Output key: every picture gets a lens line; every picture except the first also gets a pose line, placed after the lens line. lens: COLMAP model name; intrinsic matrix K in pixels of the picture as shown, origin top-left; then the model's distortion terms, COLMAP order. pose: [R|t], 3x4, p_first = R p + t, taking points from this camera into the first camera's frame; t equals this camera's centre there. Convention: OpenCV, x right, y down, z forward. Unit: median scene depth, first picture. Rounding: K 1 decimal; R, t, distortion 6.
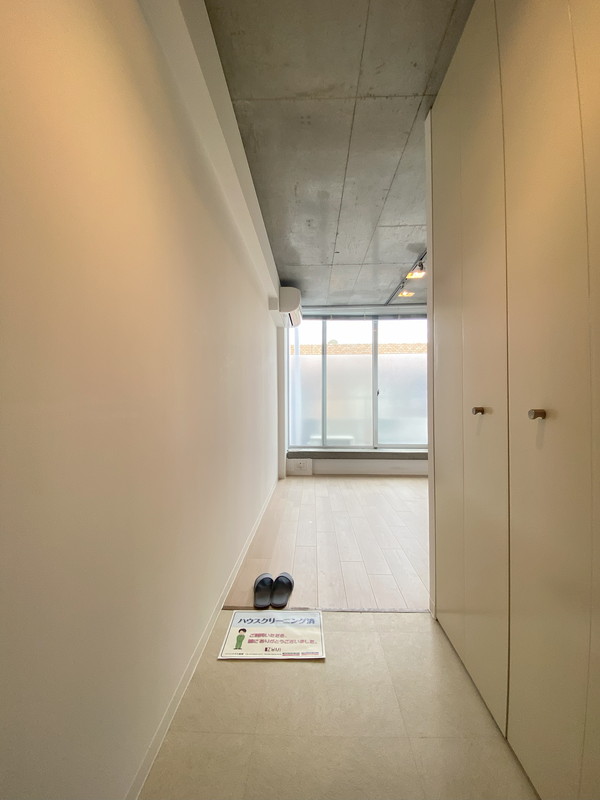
lens RADIAL K [[329.4, 0, 300.0], [0, 329.4, 400.0], [0, 0, 1]] dist [0.015264, -0.016870]
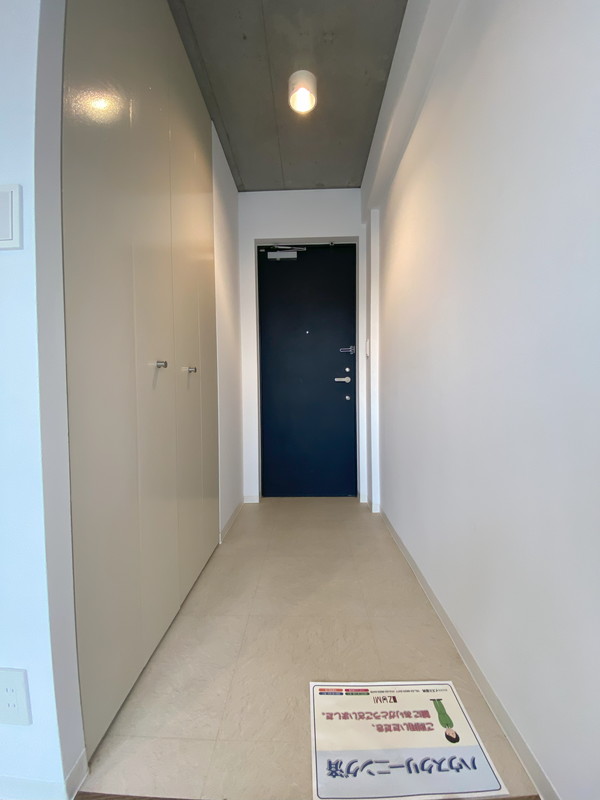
lens RADIAL K [[329.4, 0, 300.0], [0, 329.4, 400.0], [0, 0, 1]] dist [0.015264, -0.016870]
pose [[-0.999825, 0.018141, -0.004531, 0.084173], [0.018084, 0.999759, 0.012421, 0.108597], [0.004755, 0.012337, -0.999913, 1.608707]]
